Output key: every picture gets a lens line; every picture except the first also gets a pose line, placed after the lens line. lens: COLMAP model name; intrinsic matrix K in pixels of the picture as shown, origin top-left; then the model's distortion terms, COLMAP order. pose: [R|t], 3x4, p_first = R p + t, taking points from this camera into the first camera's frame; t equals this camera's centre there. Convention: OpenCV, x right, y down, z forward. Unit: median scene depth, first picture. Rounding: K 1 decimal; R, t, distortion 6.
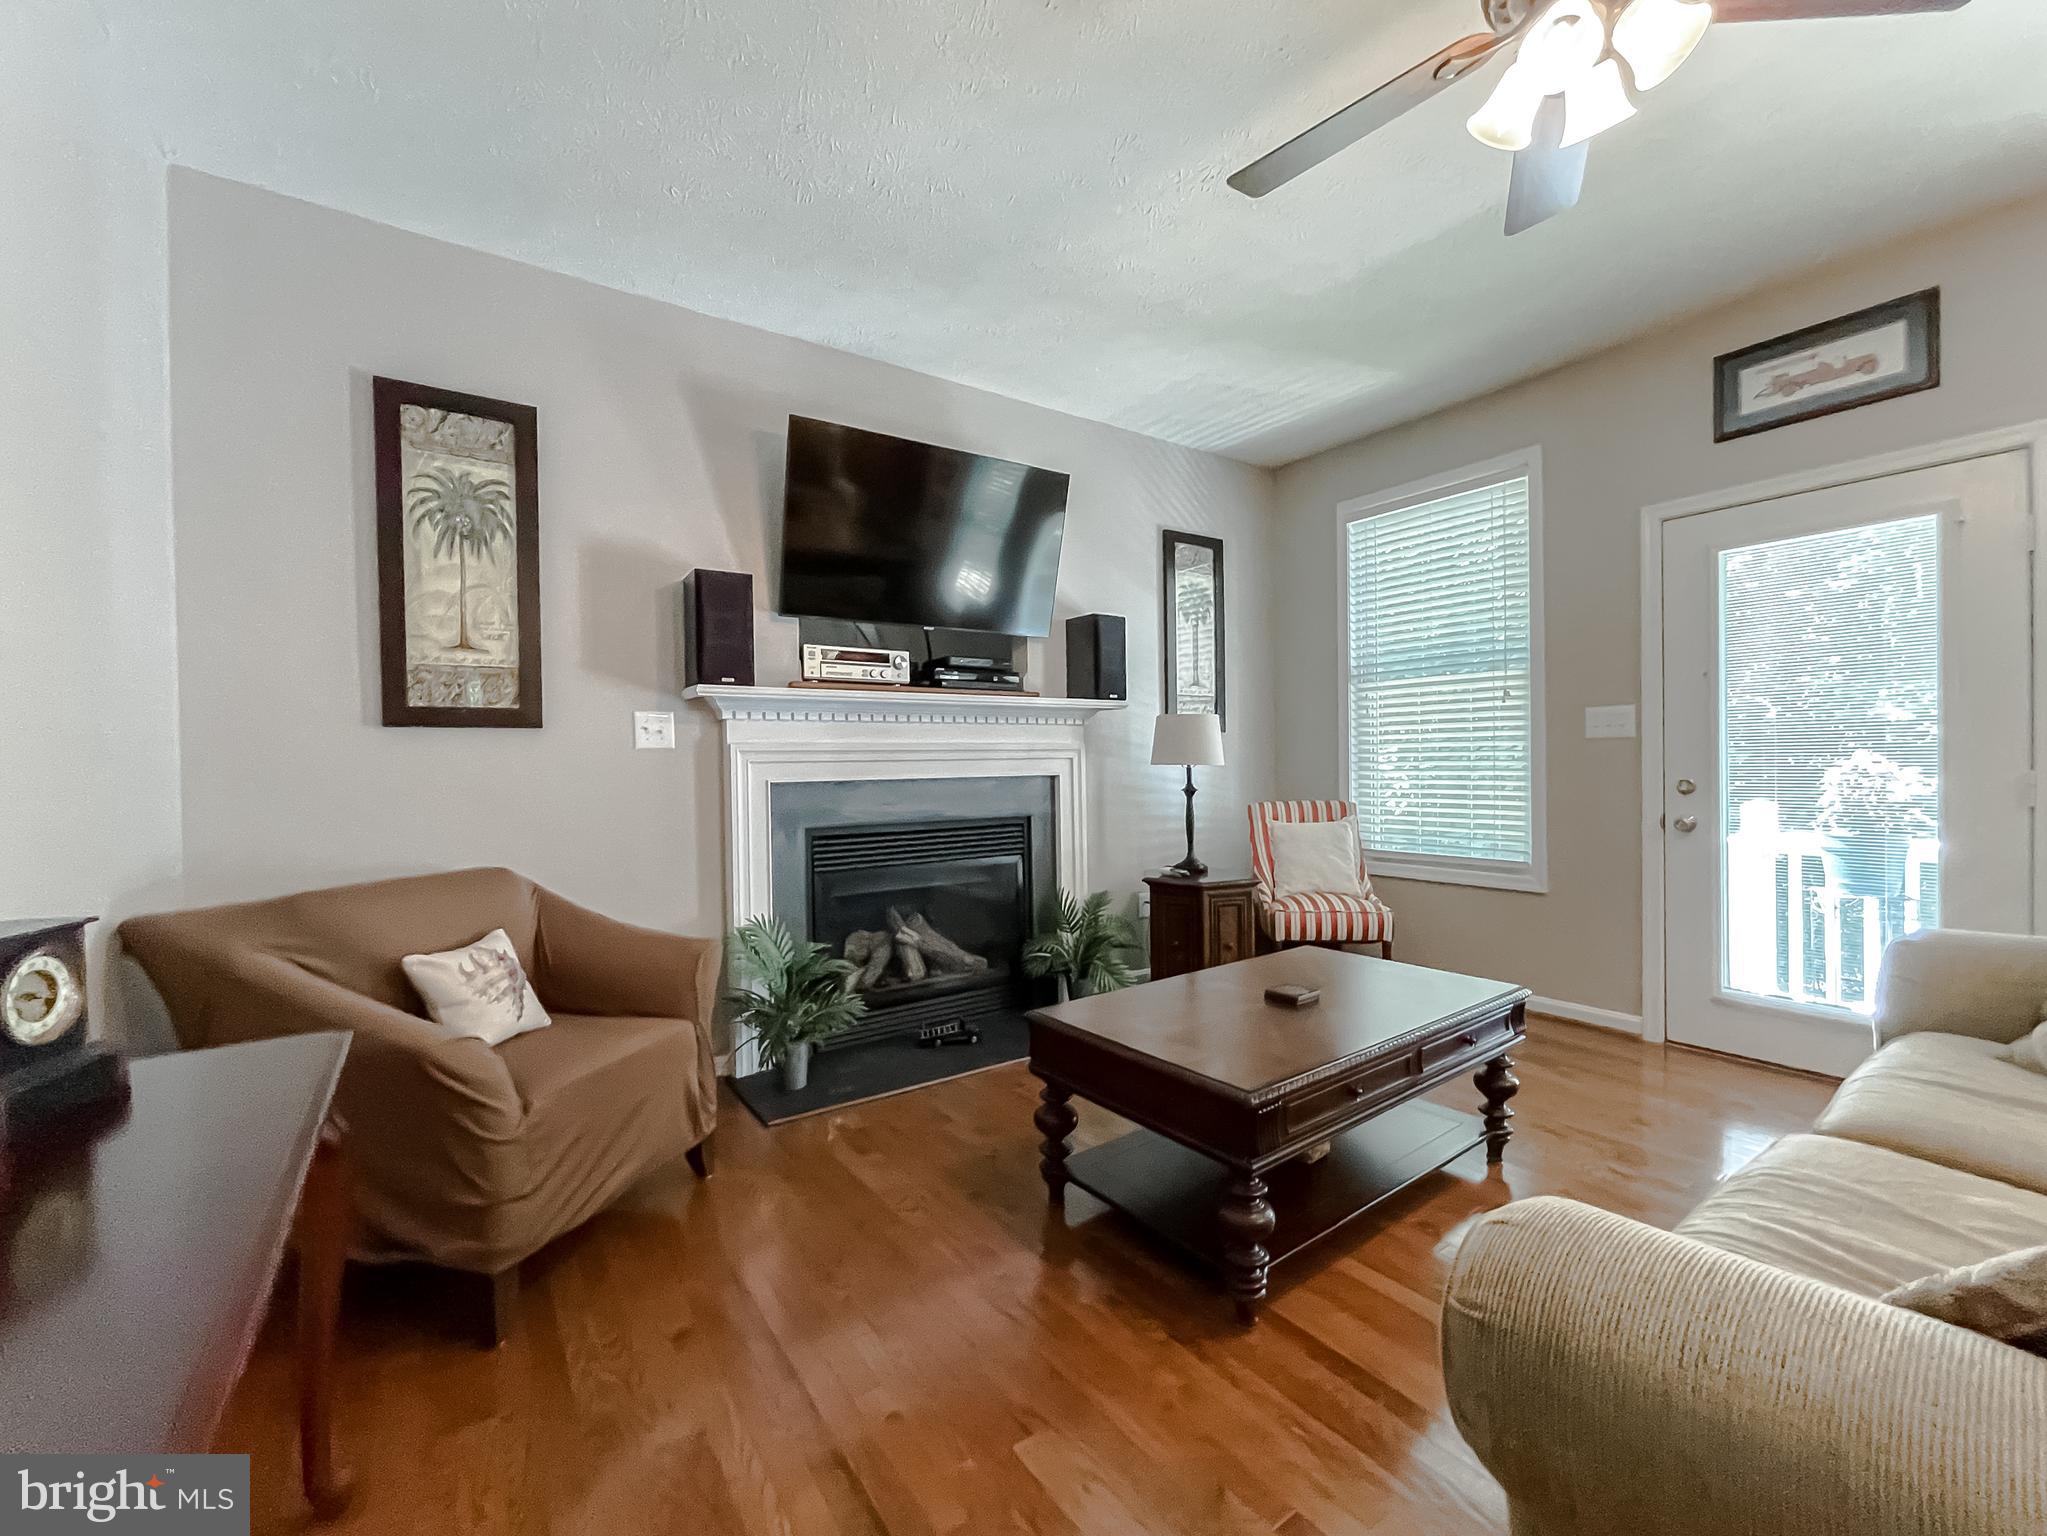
lens RADIAL K [[842.5, 0, 1015.9], [0, 842.5, 770.9], [0, 0, 1]] dist [0.003139, -0.000496]
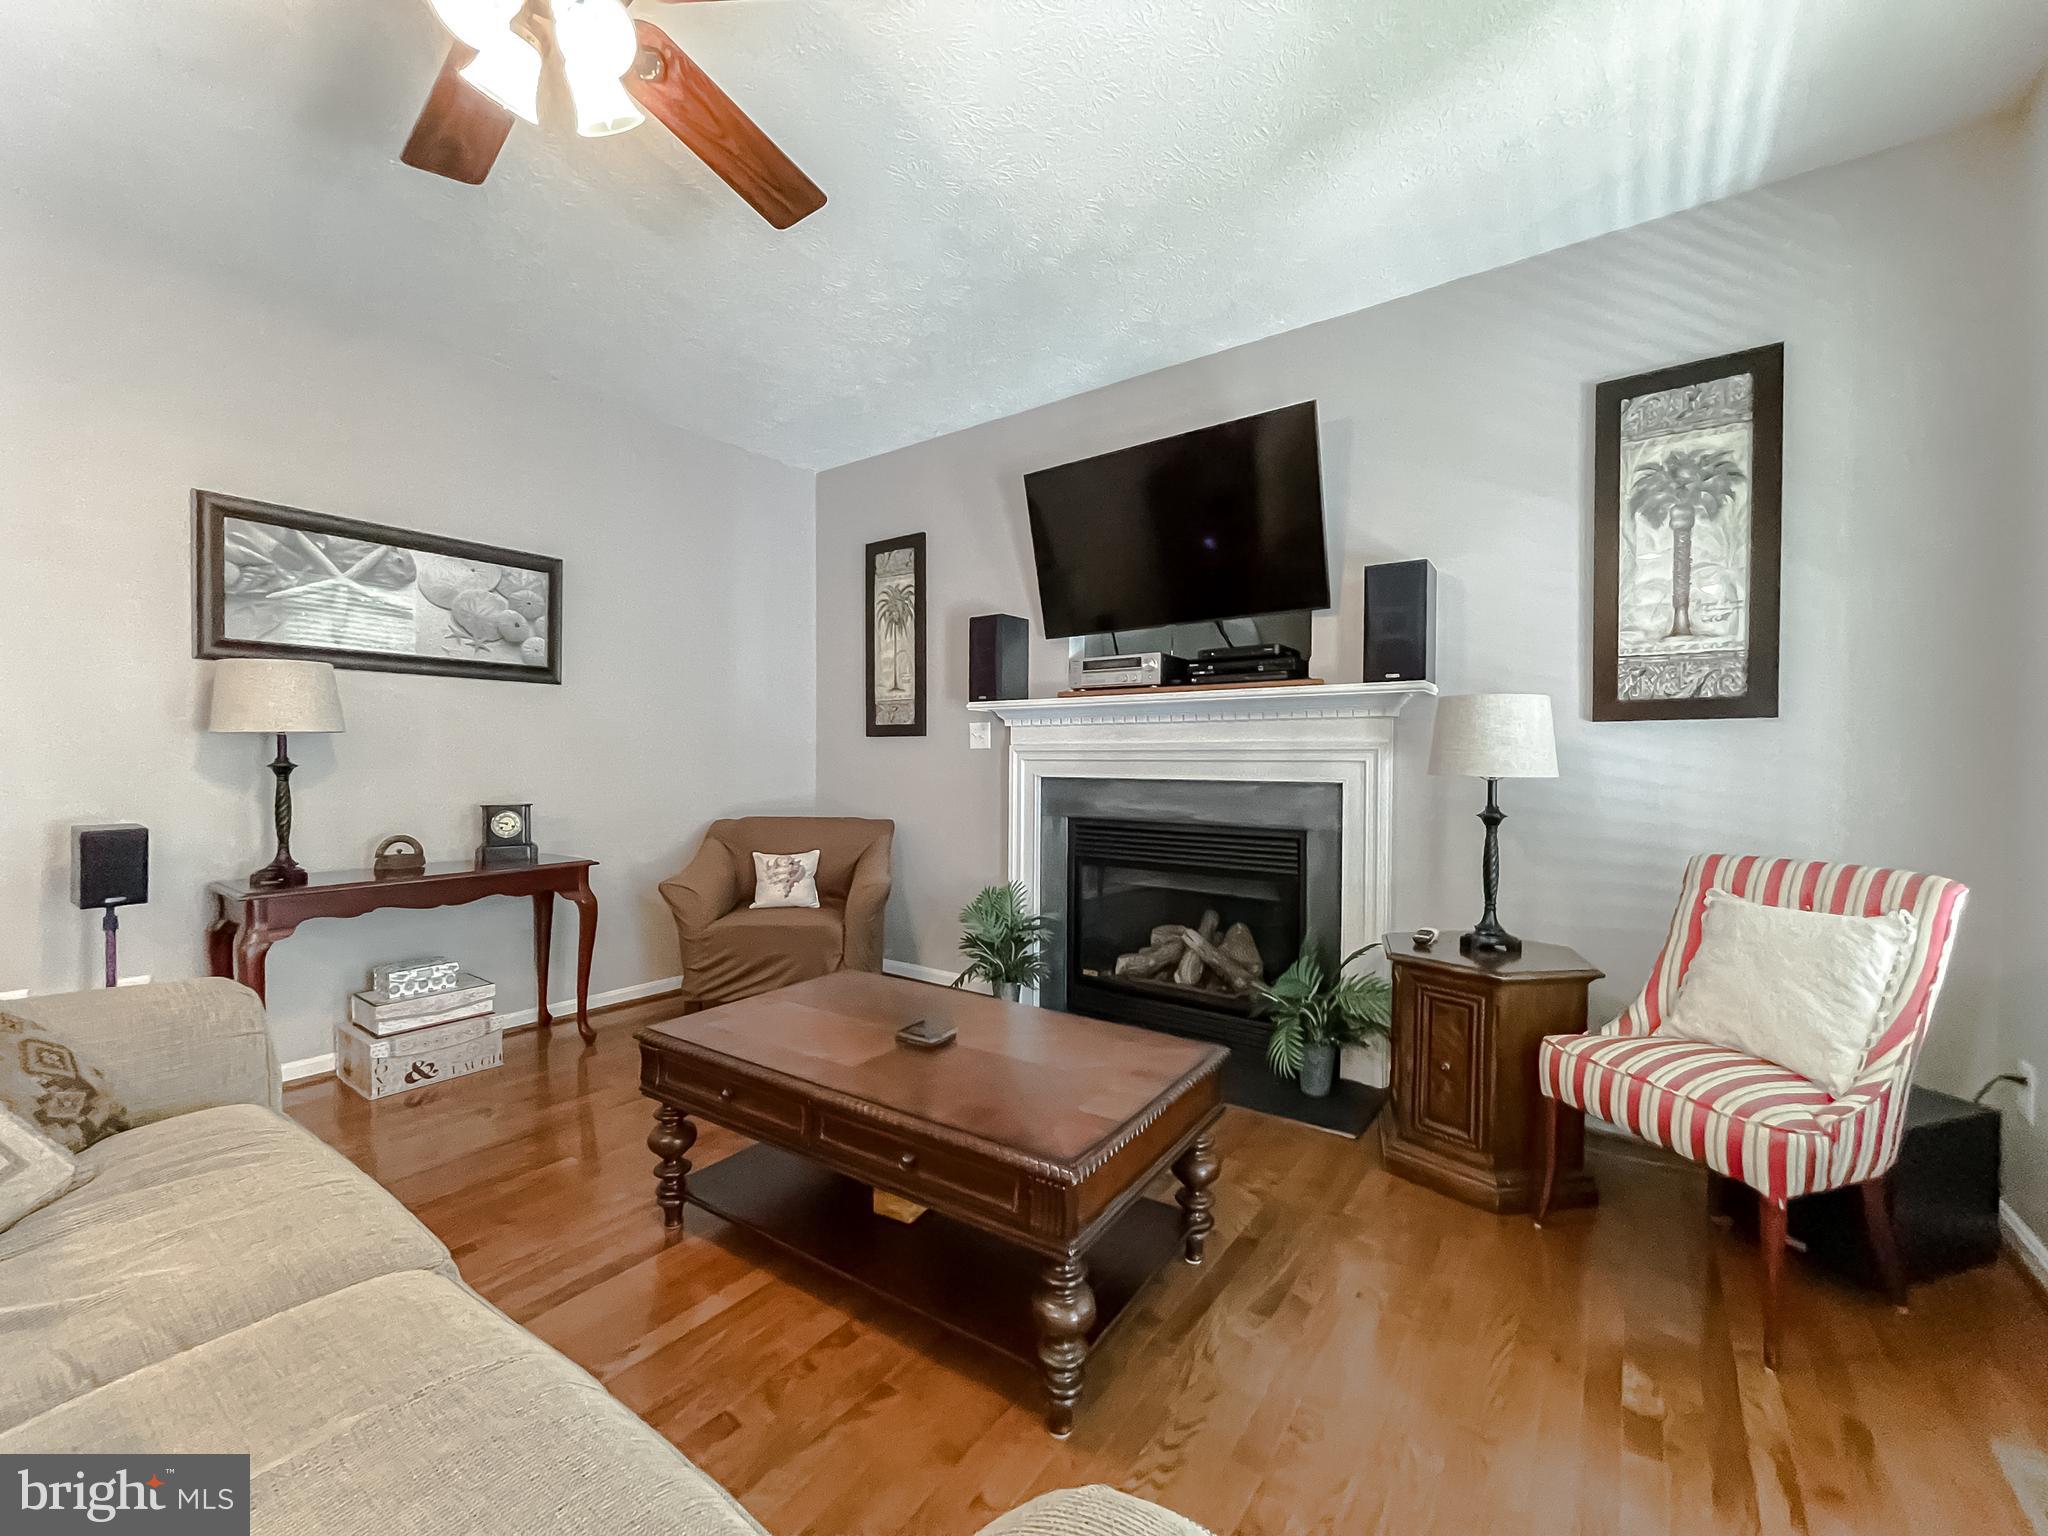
lens RADIAL K [[842.9, 0, 1027.0], [0, 842.9, 772.4], [0, 0, 1]] dist [0.003139, -0.000496]
pose [[0.327804, 0.030236, -0.944262, 0.860913], [-0.021370, 0.999469, 0.024585, -0.022283], [0.944504, 0.012119, 0.328276, 0.584368]]
